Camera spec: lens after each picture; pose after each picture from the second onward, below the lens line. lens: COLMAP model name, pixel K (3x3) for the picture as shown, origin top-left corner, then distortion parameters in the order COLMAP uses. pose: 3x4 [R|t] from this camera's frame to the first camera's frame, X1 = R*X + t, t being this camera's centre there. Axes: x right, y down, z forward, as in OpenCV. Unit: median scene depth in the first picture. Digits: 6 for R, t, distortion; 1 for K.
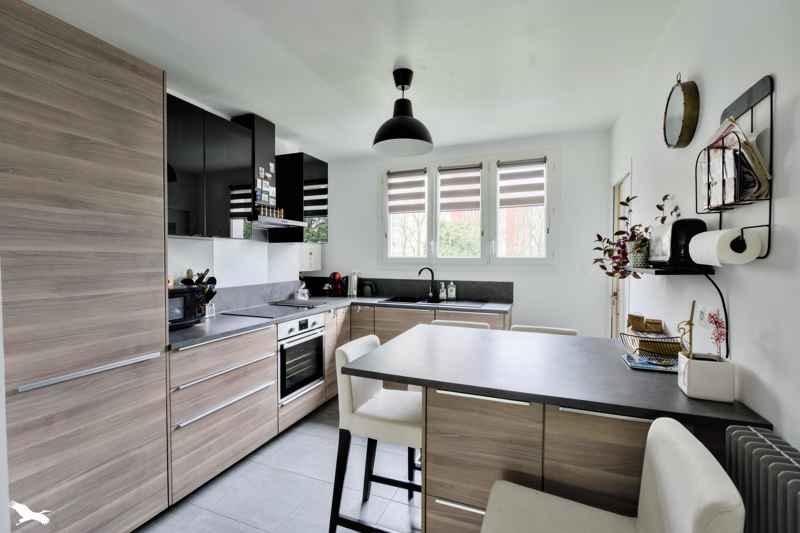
lens RADIAL K [[361.3, 0, 402.6], [0, 361.3, 263.6], [0, 0, 1]] dist [-0.000778, -0.000103]
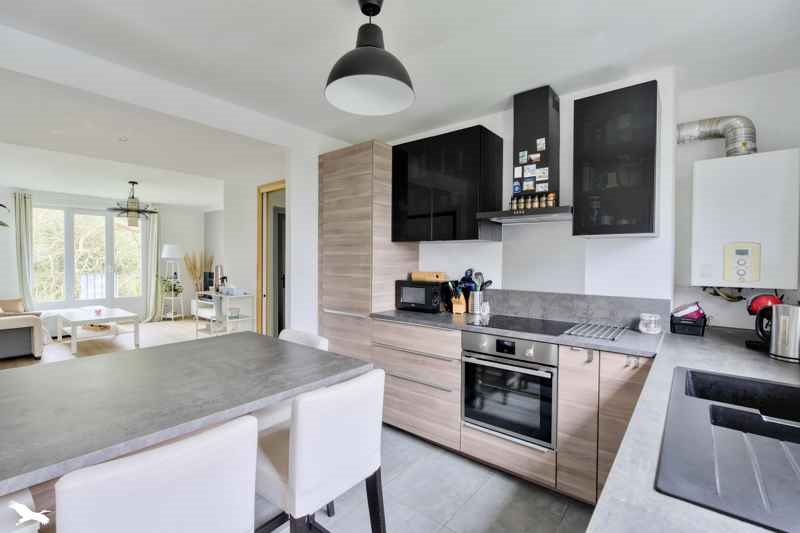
lens RADIAL K [[361.3, 0, 402.6], [0, 361.3, 263.6], [0, 0, 1]] dist [-0.000778, -0.000103]
pose [[-0.309312, 0.005141, -0.950947, 0.492974], [-0.026902, 0.999538, 0.014154, -0.009476], [0.950580, 0.029960, -0.309031, 0.991657]]
